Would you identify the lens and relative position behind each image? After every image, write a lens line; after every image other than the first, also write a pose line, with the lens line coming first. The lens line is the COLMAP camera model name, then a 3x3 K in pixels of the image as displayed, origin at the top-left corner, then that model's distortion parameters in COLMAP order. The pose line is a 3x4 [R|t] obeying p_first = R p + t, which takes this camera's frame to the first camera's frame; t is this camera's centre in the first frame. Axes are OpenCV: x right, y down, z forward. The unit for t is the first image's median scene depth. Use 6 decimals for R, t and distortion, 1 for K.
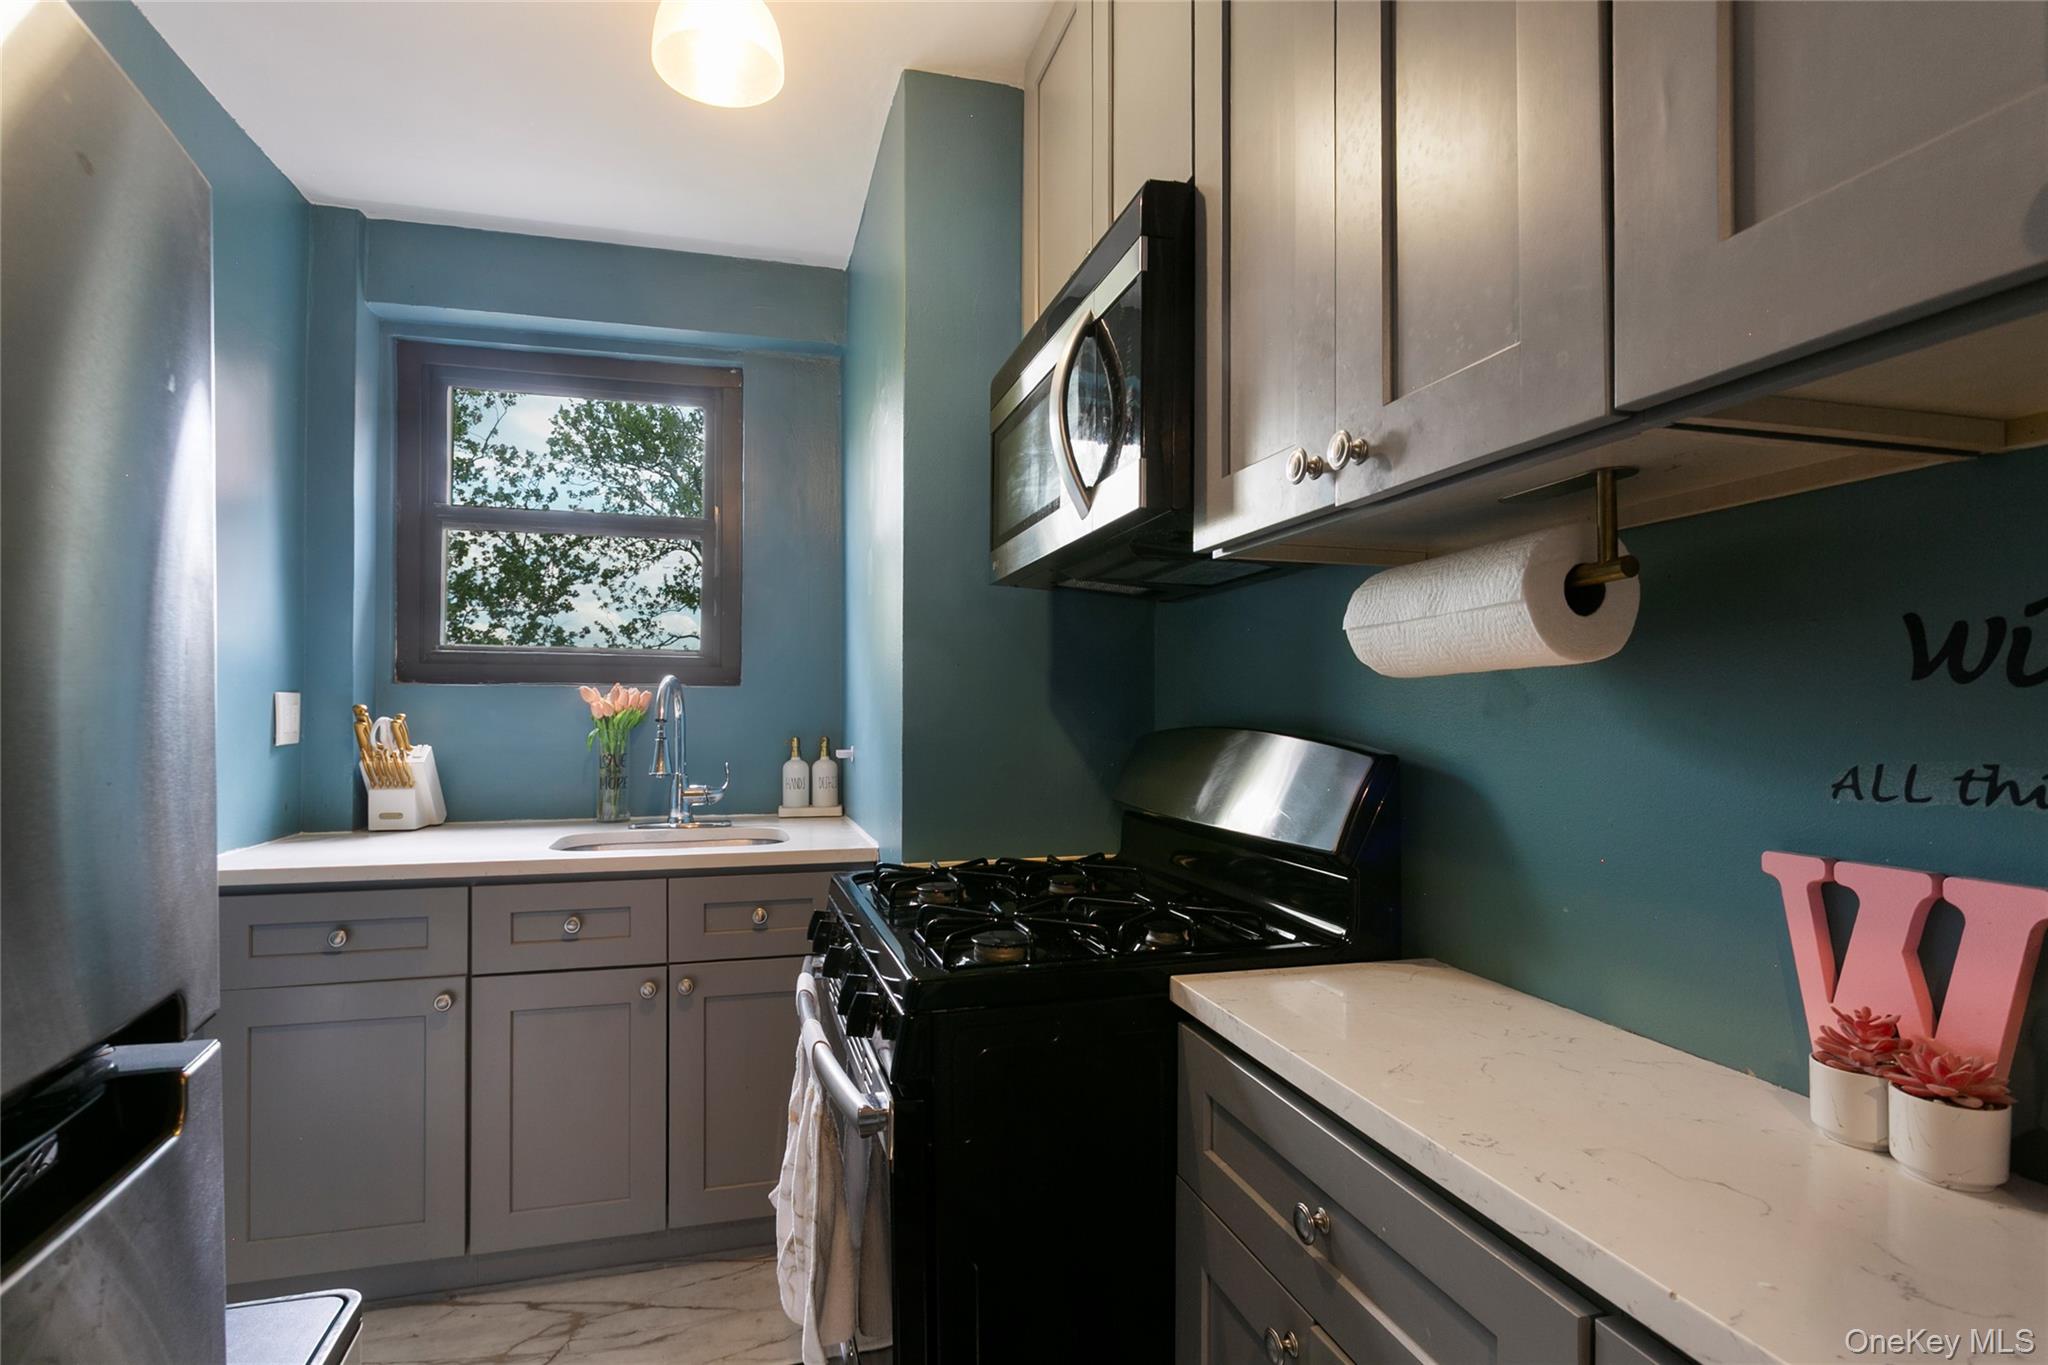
lens RADIAL K [[1022.1, 0, 1011.2], [0, 1022.1, 702.8], [0, 0, 1]] dist [0.000198, 0.001386]
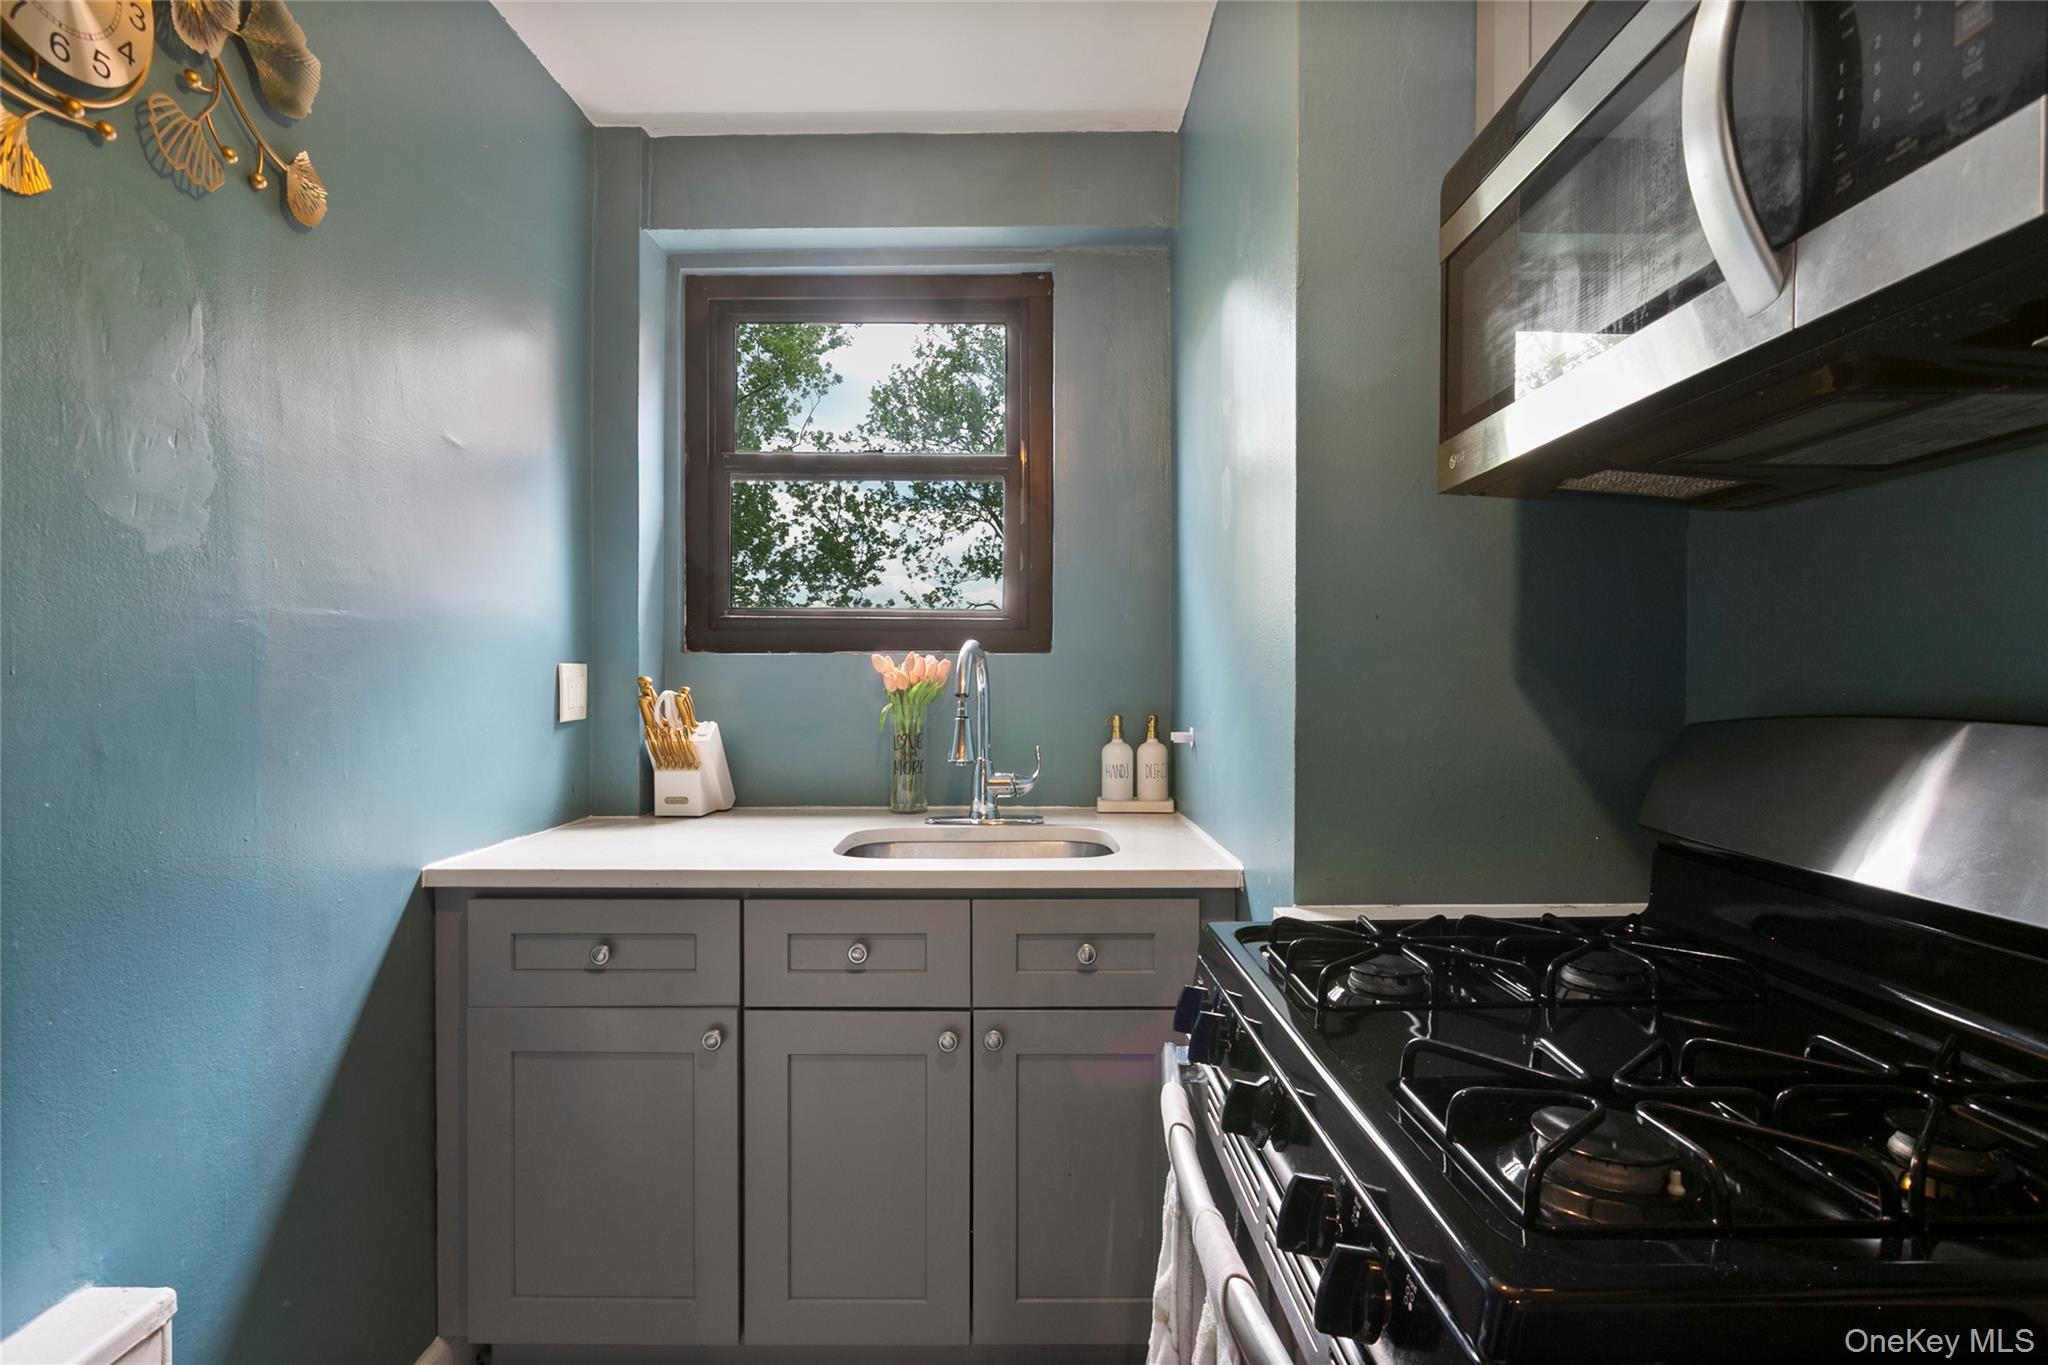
lens RADIAL K [[1000.2, 0, 1013.9], [0, 1000.2, 680.6], [0, 0, 1]] dist [-0.001292, 0.001925]
pose [[0.962551, -0.001059, -0.271100, -0.100330], [0.003731, 0.999949, 0.009342, -0.001861], [0.271077, -0.010004, 0.962506, 0.283375]]
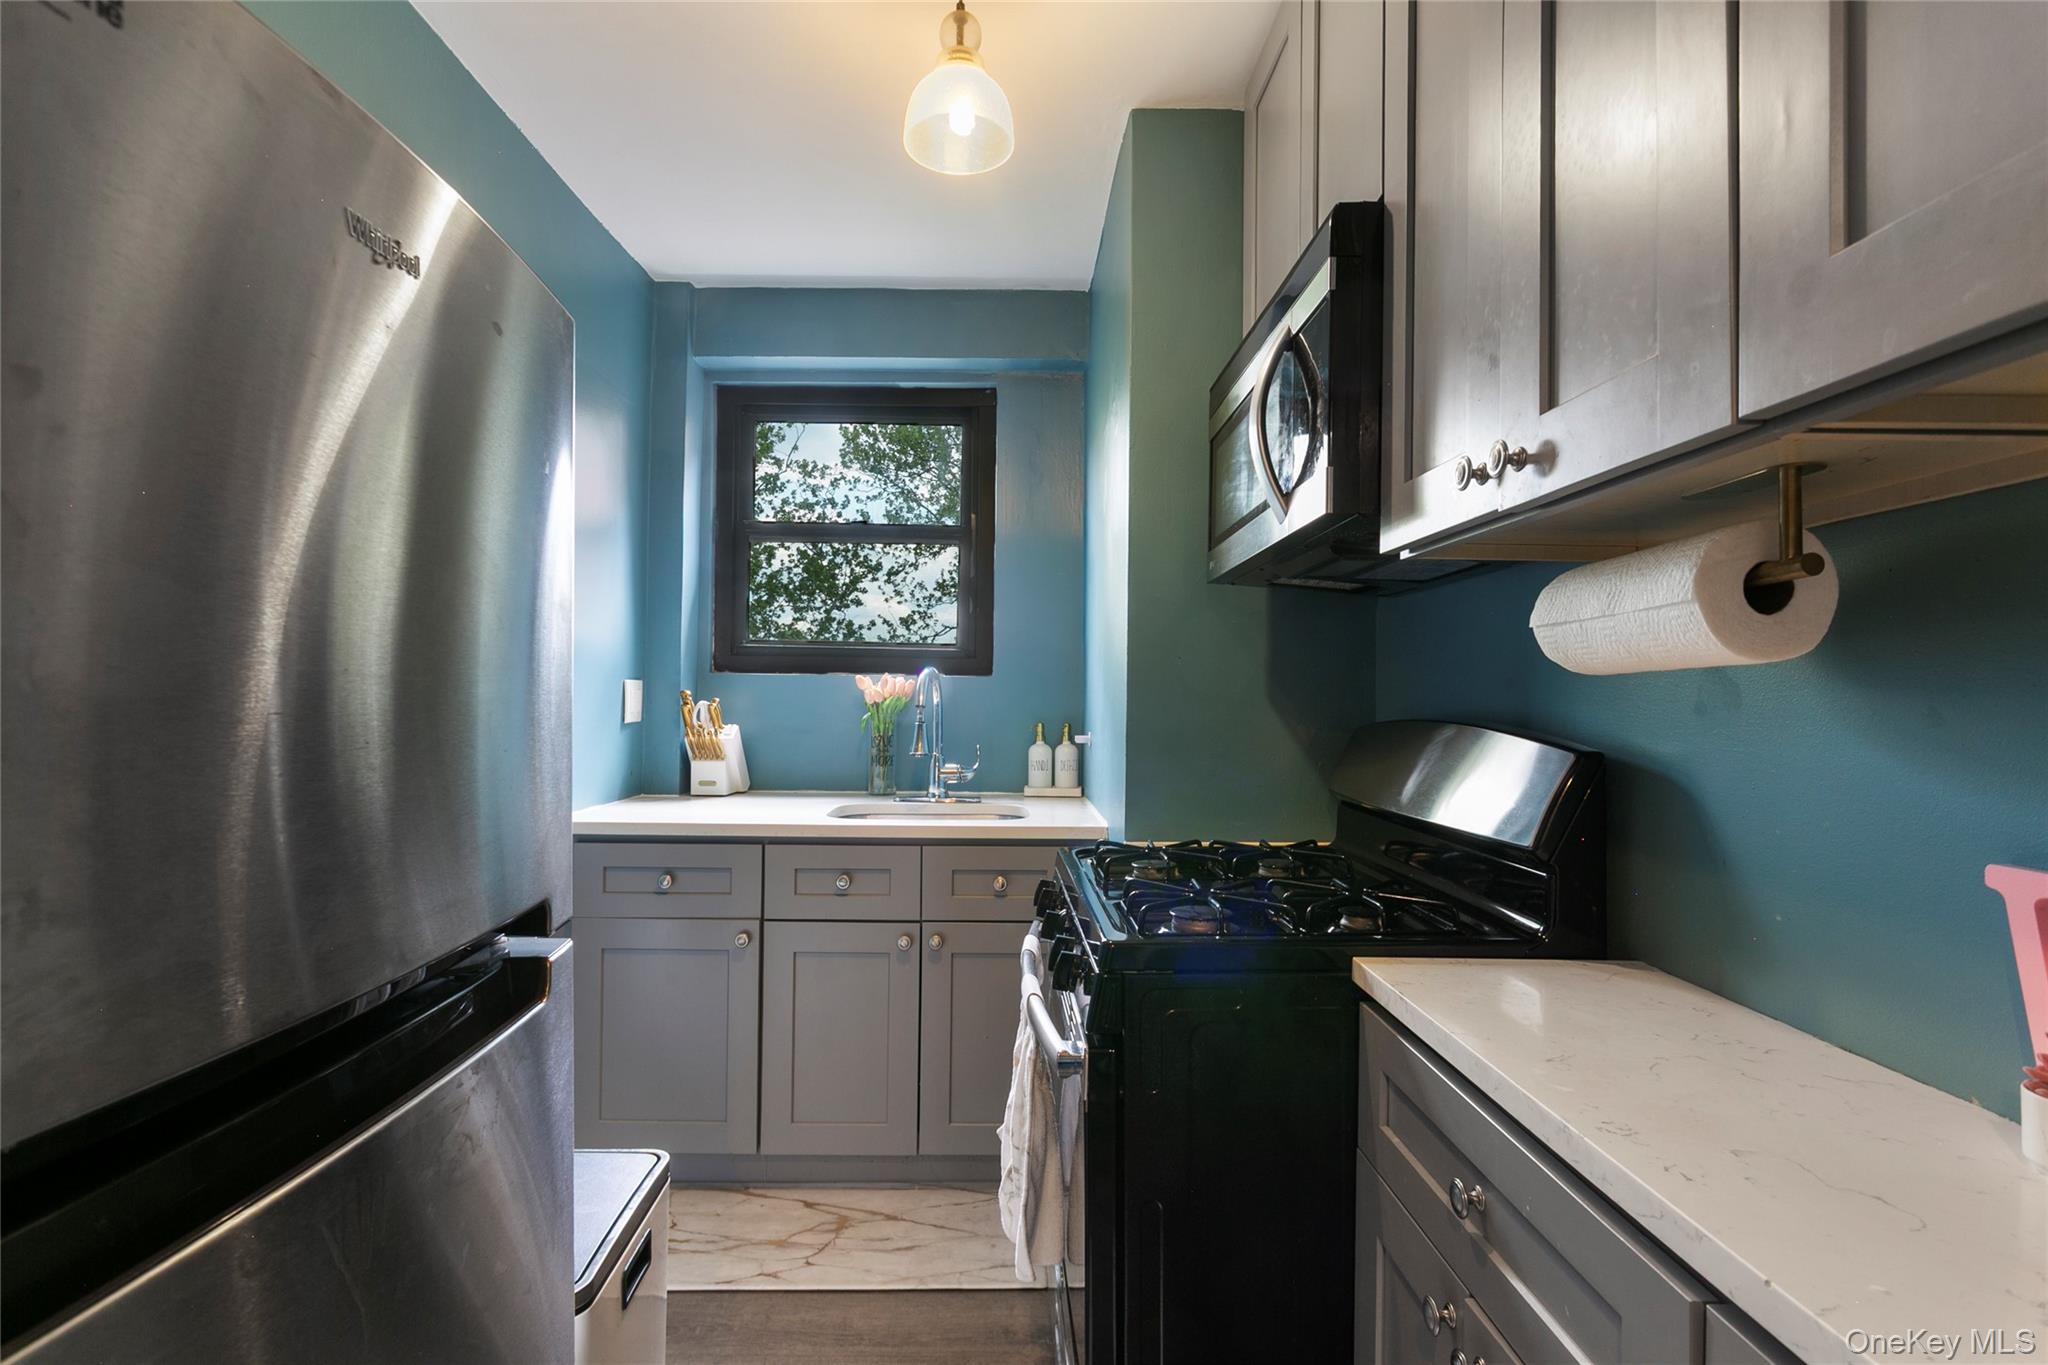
lens RADIAL K [[1000.2, 0, 1013.9], [0, 1000.2, 680.6], [0, 0, 1]] dist [-0.001292, 0.001925]
pose [[0.966608, 0.005158, -0.256206, 0.047579], [-0.007328, 0.999945, -0.007517, -0.004156], [0.256153, 0.009143, 0.966593, -0.049926]]
